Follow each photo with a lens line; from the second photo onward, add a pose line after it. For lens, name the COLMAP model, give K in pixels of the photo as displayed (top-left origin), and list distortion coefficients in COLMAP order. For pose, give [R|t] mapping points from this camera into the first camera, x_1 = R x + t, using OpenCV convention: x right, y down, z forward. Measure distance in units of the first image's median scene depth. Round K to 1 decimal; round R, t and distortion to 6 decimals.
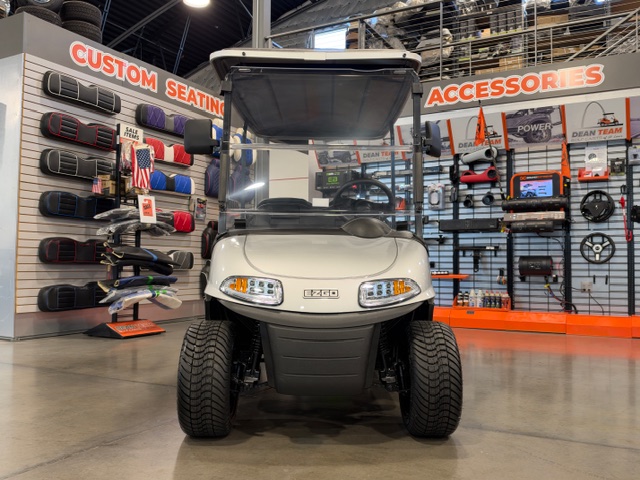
lens RADIAL K [[554.7, 0, 320.0], [0, 554.7, 240.0], [0, 0, 1]] dist [0.109279, -0.290232]
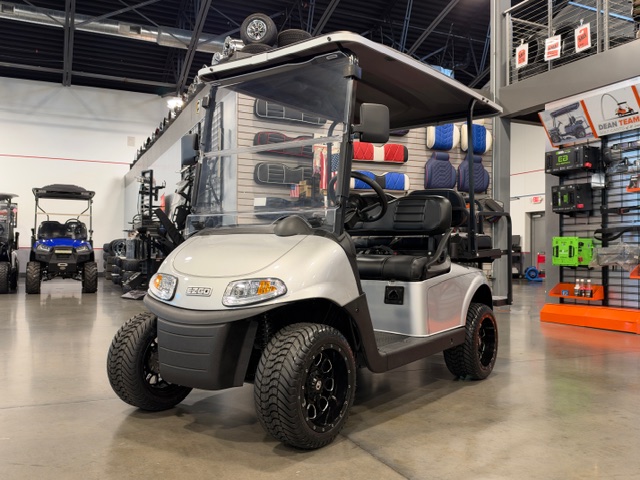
lens RADIAL K [[554.7, 0, 320.0], [0, 554.7, 240.0], [0, 0, 1]] dist [0.109279, -0.290232]
pose [[0.803266, -0.020694, -0.595261, 0.677612], [0.029087, 0.999567, 0.004502, 0.000788], [0.594910, -0.020931, 0.803520, 0.234791]]
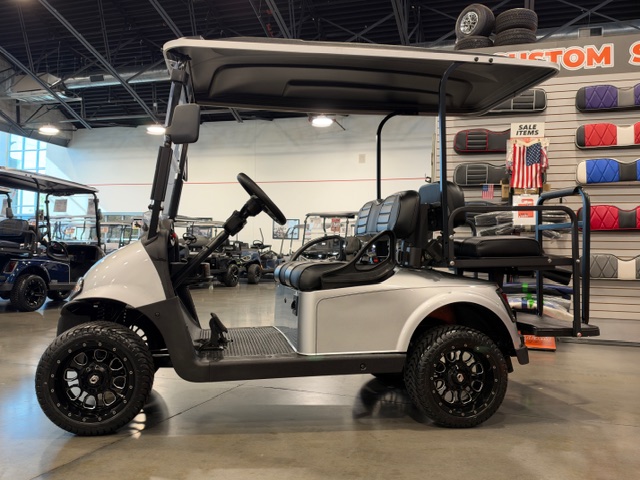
lens RADIAL K [[554.7, 0, 320.0], [0, 554.7, 240.0], [0, 0, 1]] dist [0.109279, -0.290232]
pose [[0.182954, -0.045352, -0.982075, 1.124565], [0.027494, 0.998781, -0.041002, 0.046269], [0.982737, -0.019500, 0.183978, 1.079960]]
